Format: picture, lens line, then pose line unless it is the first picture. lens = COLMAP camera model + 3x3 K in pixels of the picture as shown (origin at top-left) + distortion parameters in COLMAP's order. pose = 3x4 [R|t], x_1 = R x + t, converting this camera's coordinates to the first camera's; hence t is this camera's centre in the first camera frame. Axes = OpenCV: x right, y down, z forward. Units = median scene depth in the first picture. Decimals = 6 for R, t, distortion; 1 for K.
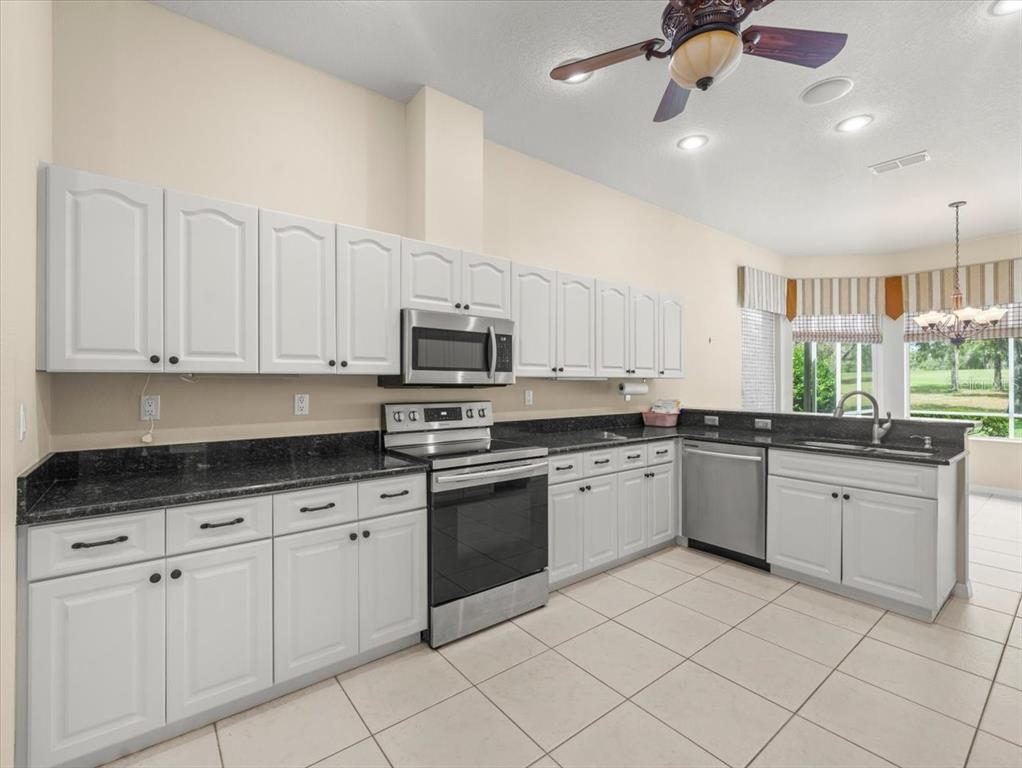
lens RADIAL K [[453.2, 0, 503.3], [0, 453.2, 379.2], [0, 0, 1]] dist [-0.002538, 0.000233]
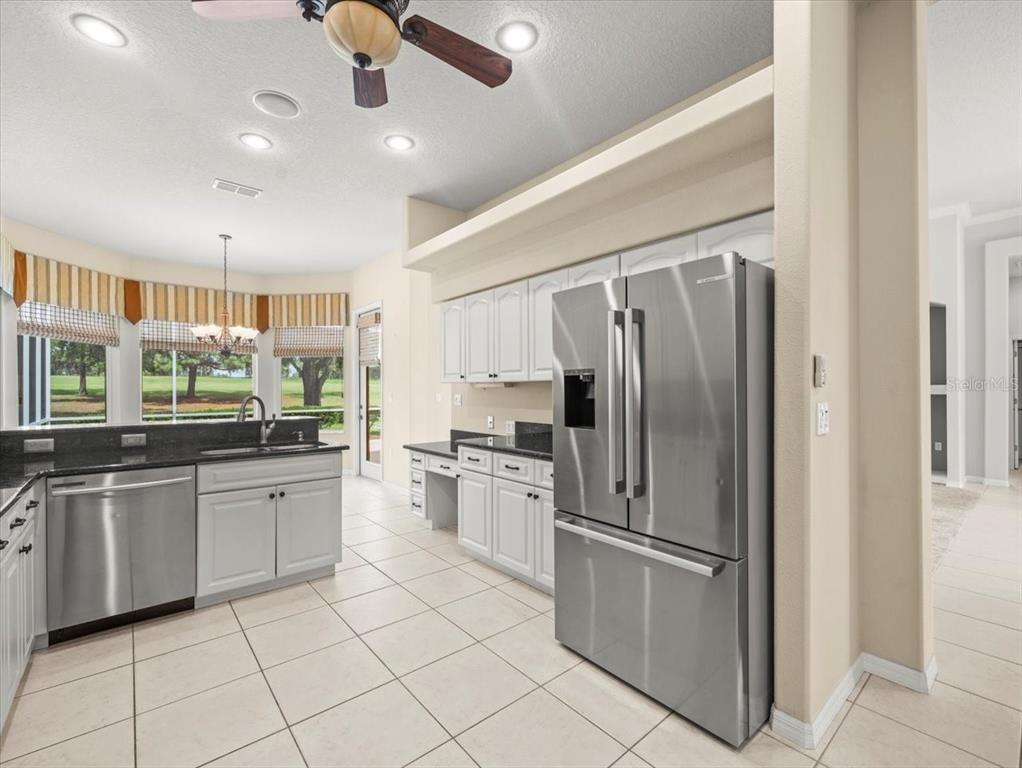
lens RADIAL K [[453.2, 0, 503.7], [0, 453.2, 386.8], [0, 0, 1]] dist [-0.002538, 0.000233]
pose [[-0.030154, 0.001776, 0.999544, -0.233361], [-0.005785, 0.999981, -0.001951, 0.003116], [-0.999529, -0.005841, -0.030143, 0.359318]]
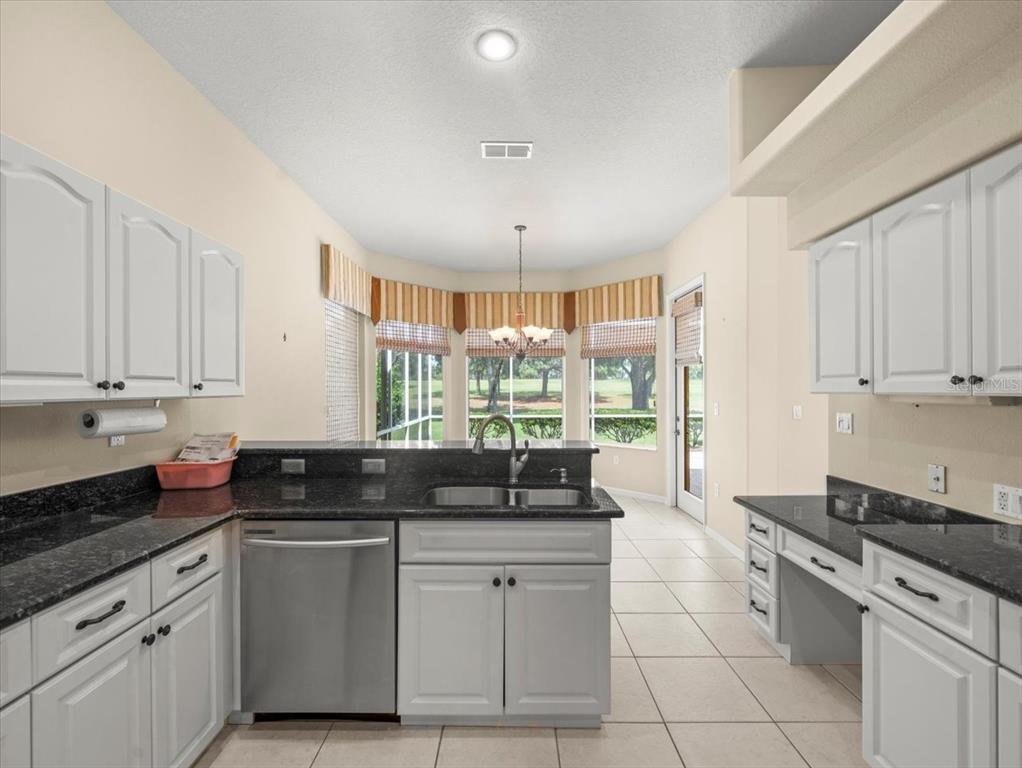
lens RADIAL K [[453.2, 0, 508.3], [0, 453.2, 390.1], [0, 0, 1]] dist [-0.002538, 0.000233]
pose [[0.616335, -0.005618, 0.787464, 0.169961], [-0.001329, 0.999966, 0.008174, -0.016068], [-0.787483, -0.006085, 0.616307, 0.424692]]
